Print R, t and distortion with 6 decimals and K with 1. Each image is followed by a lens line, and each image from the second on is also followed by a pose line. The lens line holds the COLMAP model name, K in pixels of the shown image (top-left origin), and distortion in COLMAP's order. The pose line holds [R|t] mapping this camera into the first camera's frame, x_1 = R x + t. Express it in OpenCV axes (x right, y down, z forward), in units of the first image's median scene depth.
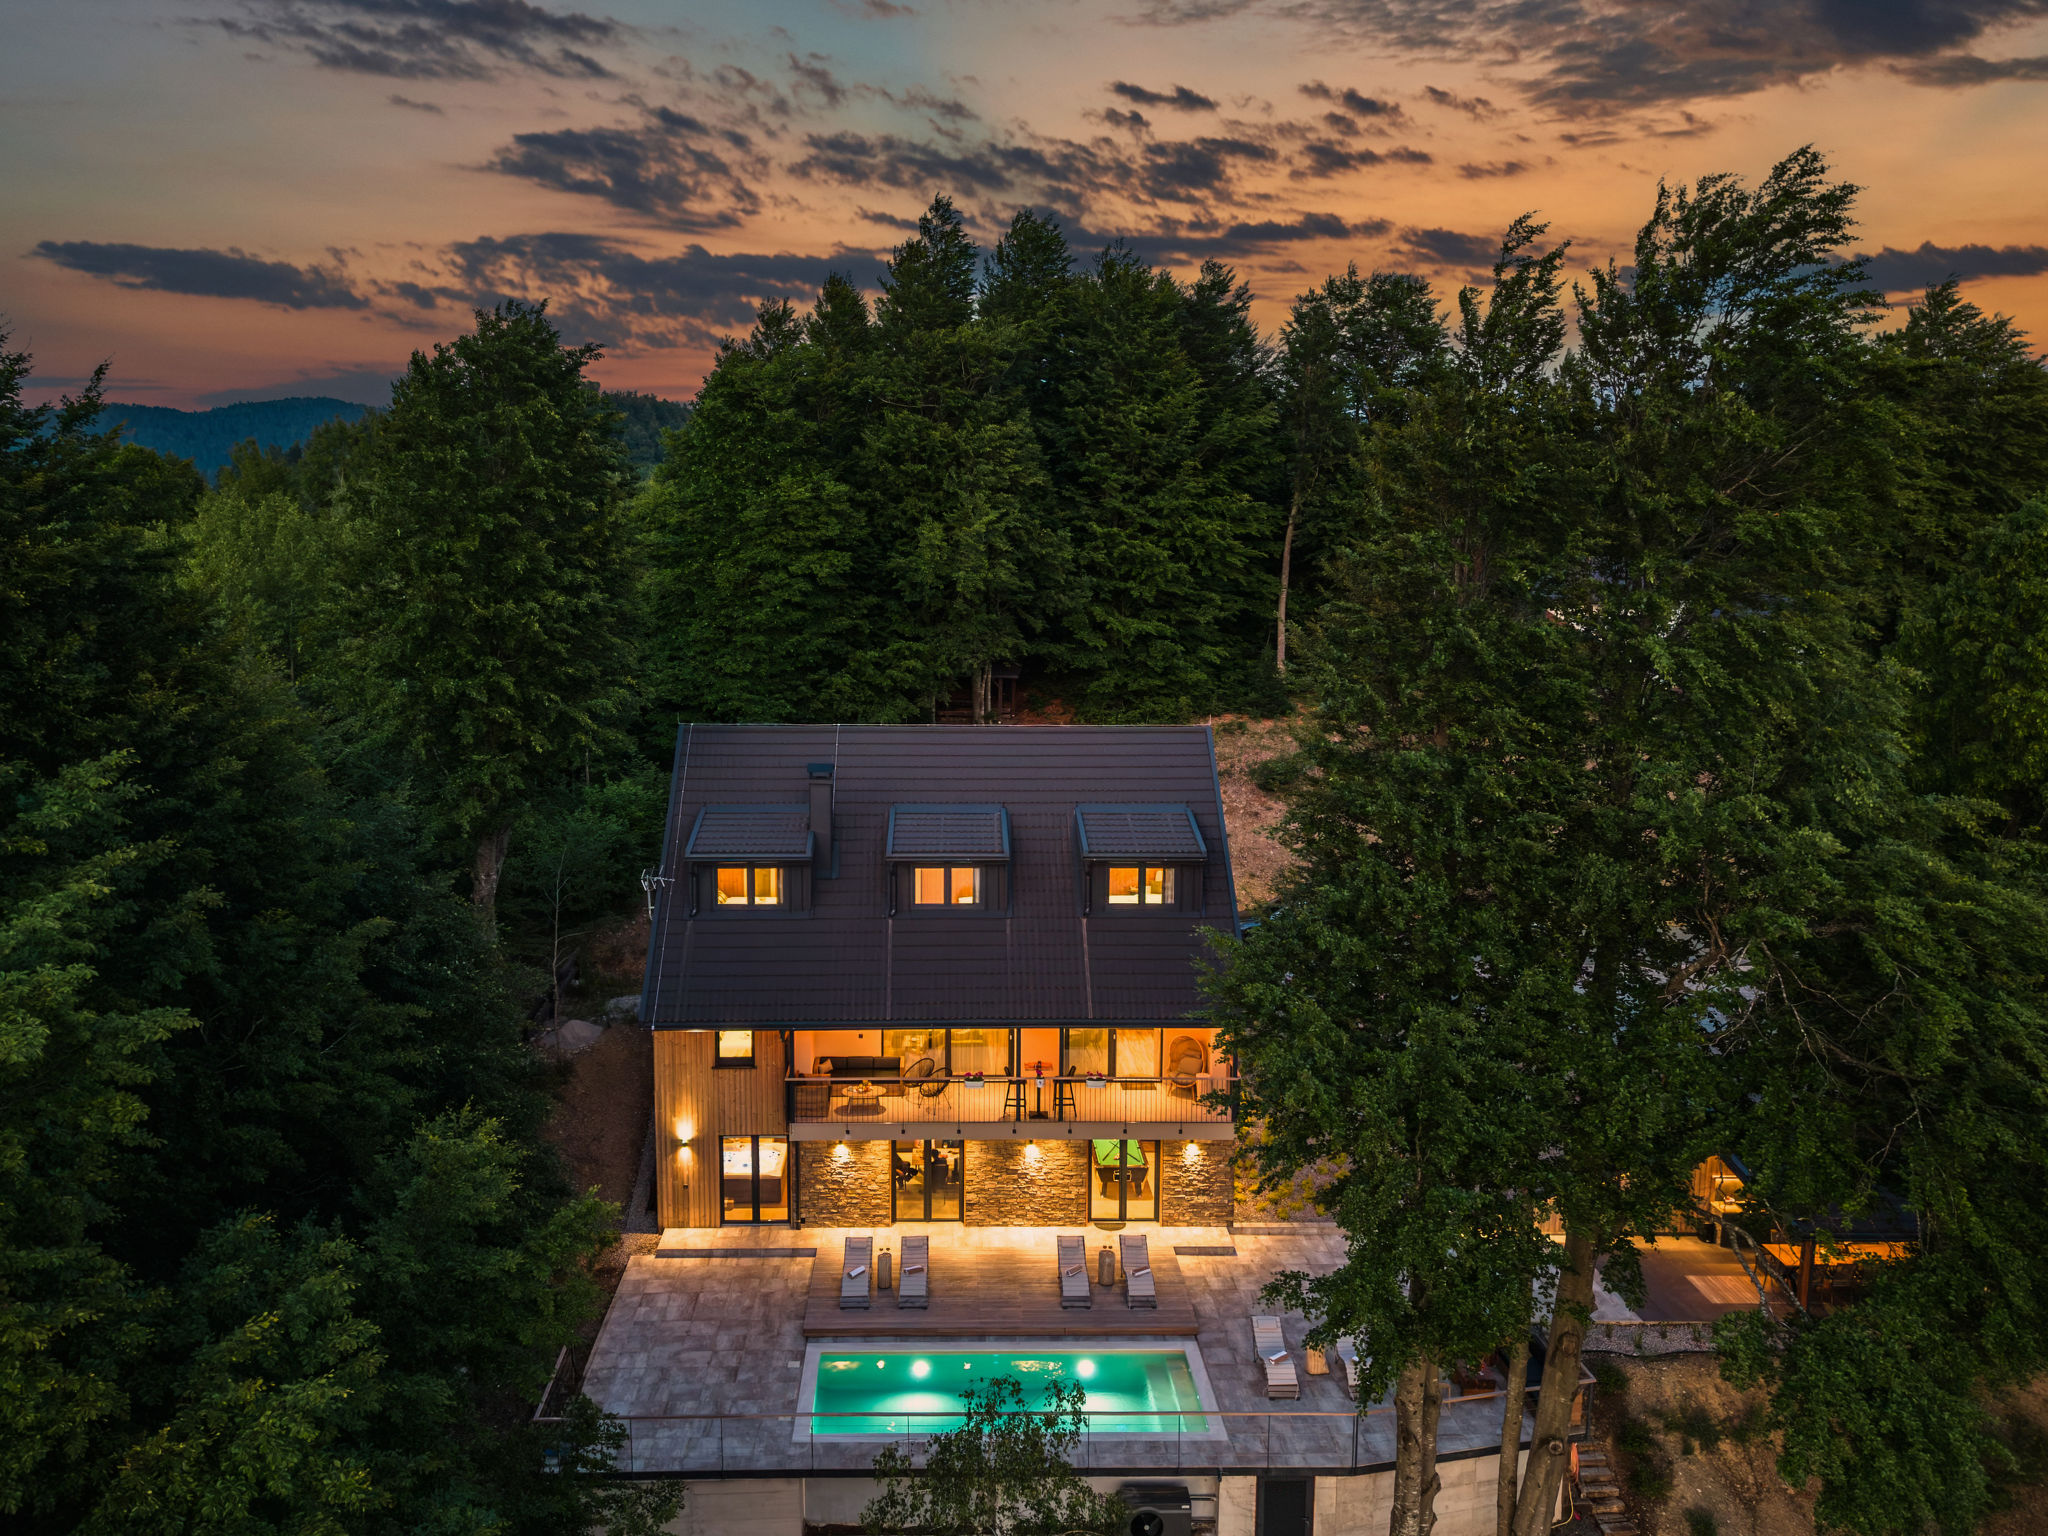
lens RADIAL K [[1495.2, 0, 1016.1], [0, 1495.2, 840.6], [0, 0, 1]] dist [0.009452, -0.025347]
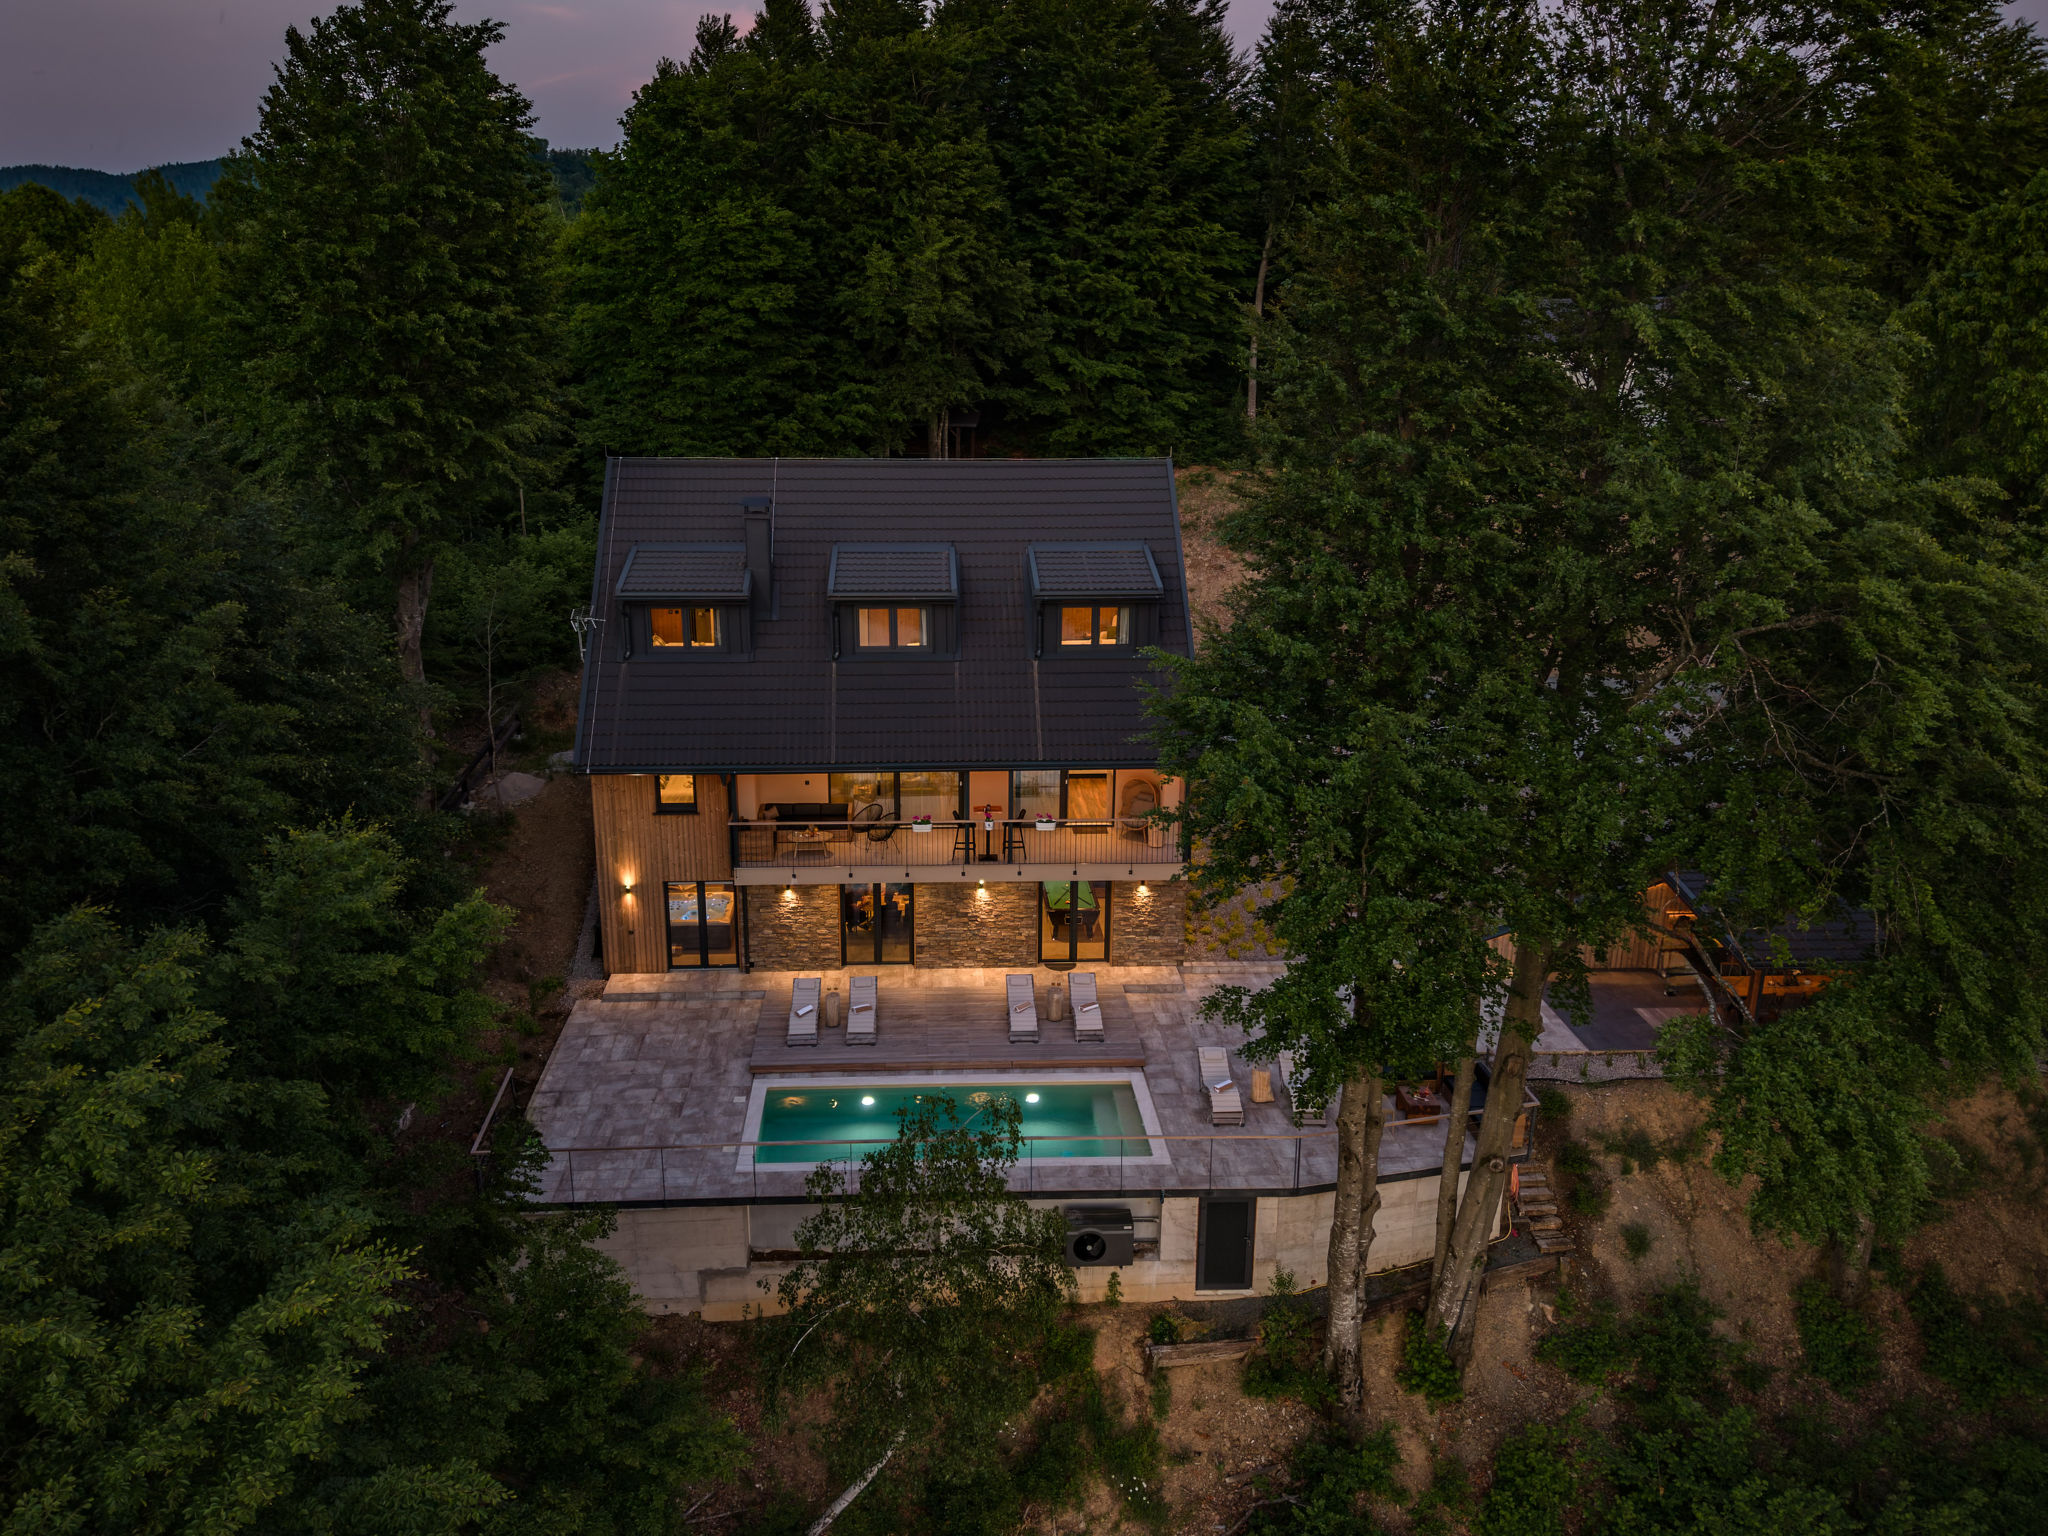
lens RADIAL K [[1495.2, 0, 1016.1], [0, 1495.2, 840.6], [0, 0, 1]] dist [0.009452, -0.025347]
pose [[0.999799, -0.007297, 0.018661, 0.016338], [0.004461, 0.989013, 0.147759, 0.030003], [-0.019535, -0.147646, 0.988847, 0.034604]]
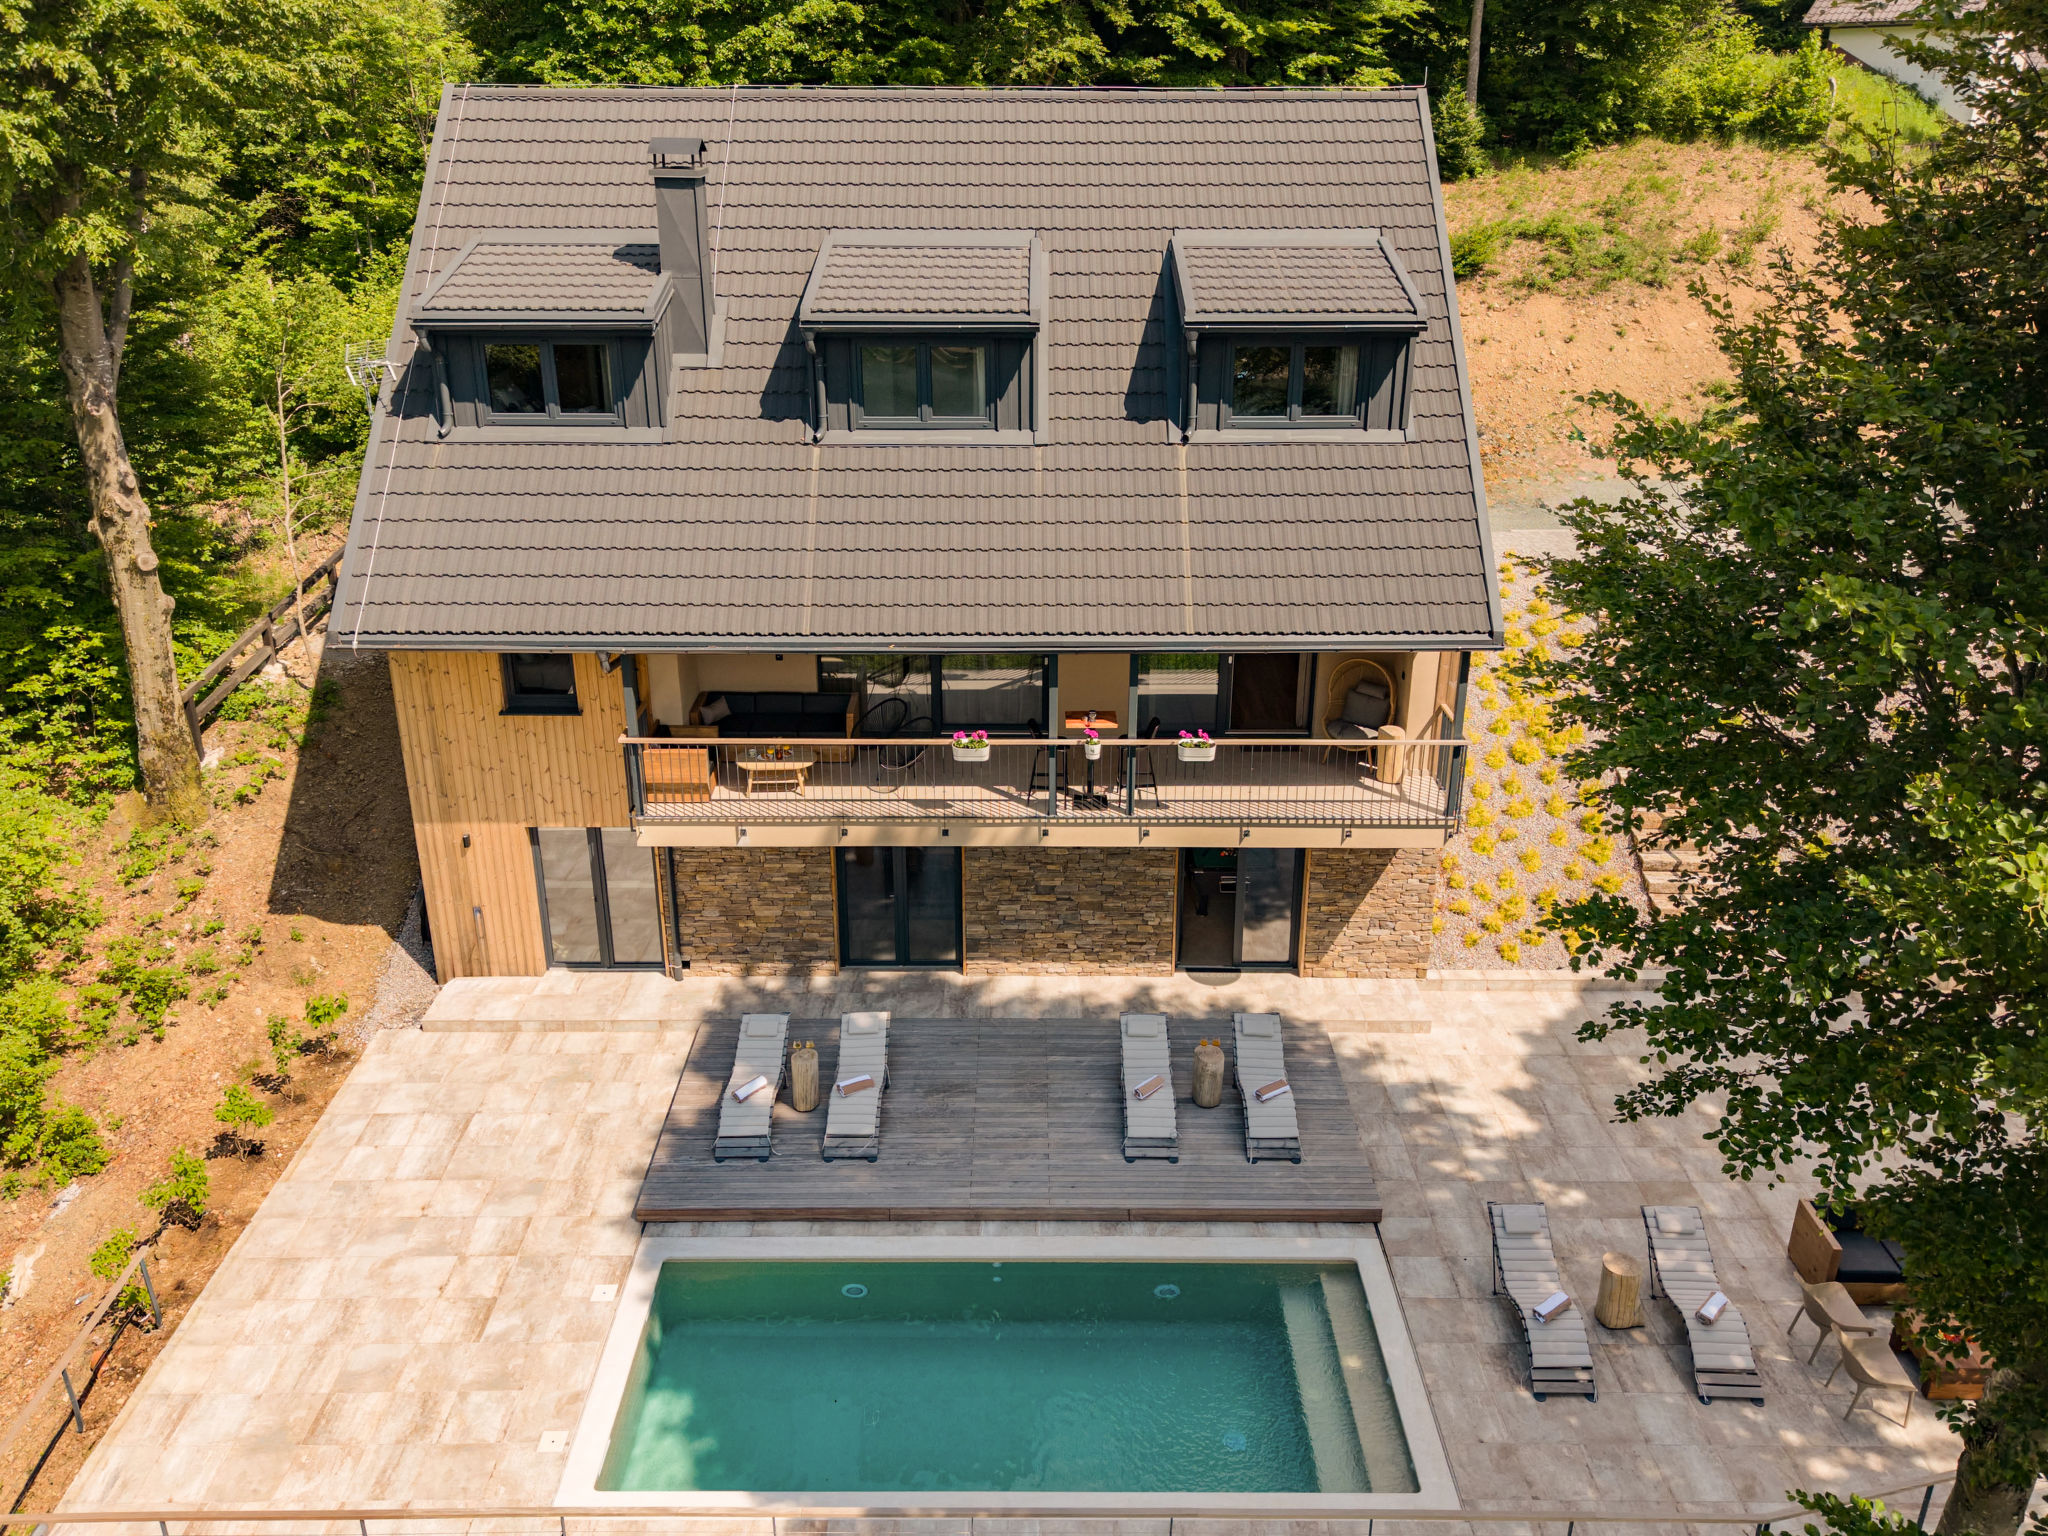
lens RADIAL K [[1694.3, 0, 1034.2], [0, 1694.3, 767.9], [0, 0, 1]] dist [0.013484, -0.010145]
pose [[0.999251, 0.009854, -0.037429, 0.018475], [-0.001508, 0.976227, 0.216746, 0.040368], [0.038675, -0.216527, 0.975510, 0.425772]]
